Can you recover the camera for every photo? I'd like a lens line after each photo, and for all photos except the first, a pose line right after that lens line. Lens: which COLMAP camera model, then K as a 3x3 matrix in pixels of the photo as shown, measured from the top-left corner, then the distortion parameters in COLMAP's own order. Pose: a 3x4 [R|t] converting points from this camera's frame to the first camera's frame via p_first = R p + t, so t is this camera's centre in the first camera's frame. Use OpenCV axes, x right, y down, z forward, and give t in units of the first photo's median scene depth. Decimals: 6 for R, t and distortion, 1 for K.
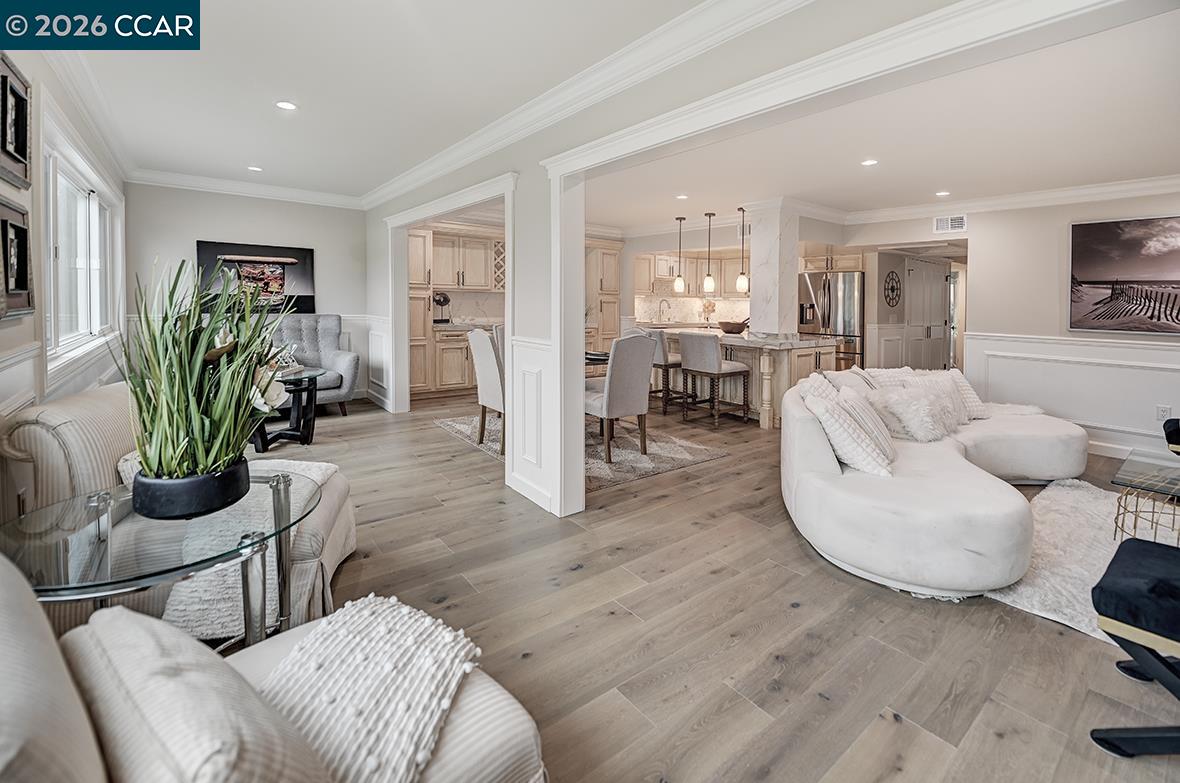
lens RADIAL K [[531.1, 0, 571.8], [0, 531.1, 343.7], [0, 0, 1]] dist [-0.001774, -0.001645]
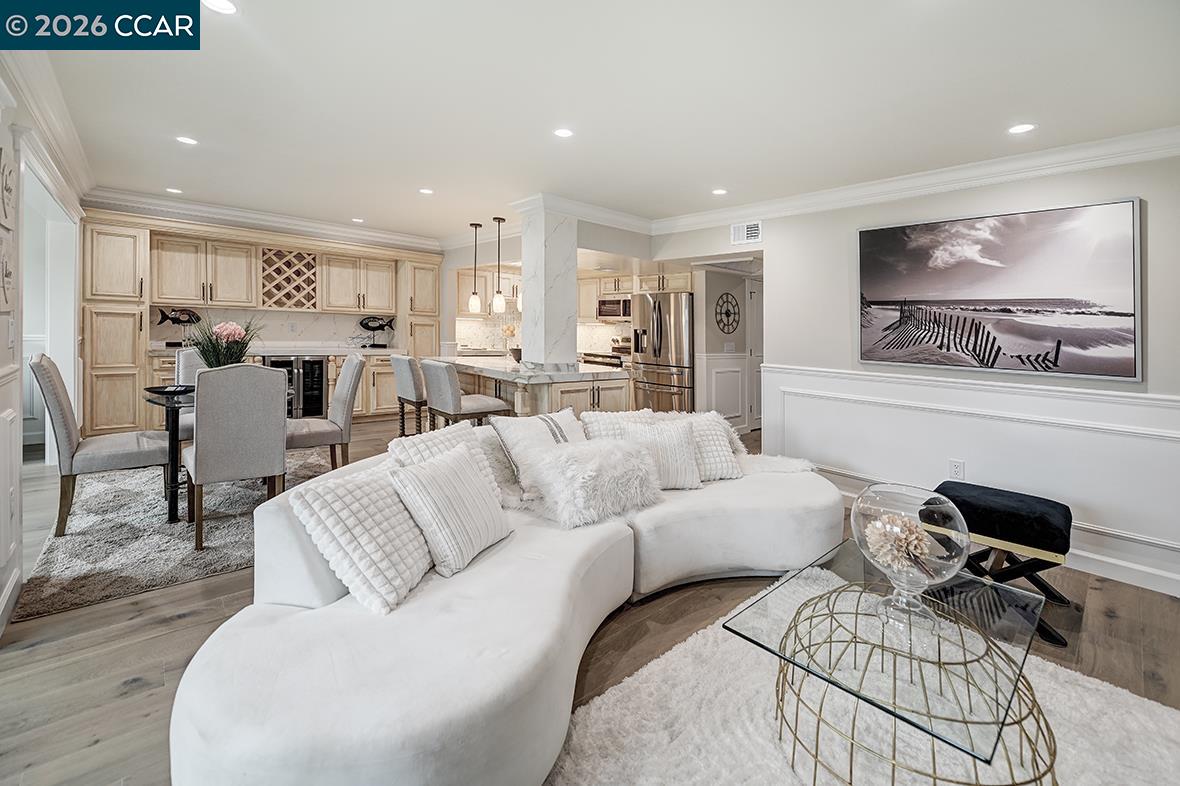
lens RADIAL K [[515.5, 0, 605.8], [0, 515.5, 355.6], [0, 0, 1]] dist [-0.008595, 0.001086]
pose [[0.996276, 0.009453, 0.085697, 0.434052], [-0.006800, 0.999490, -0.031197, -0.007567], [-0.085949, 0.030499, 0.995833, 0.227800]]
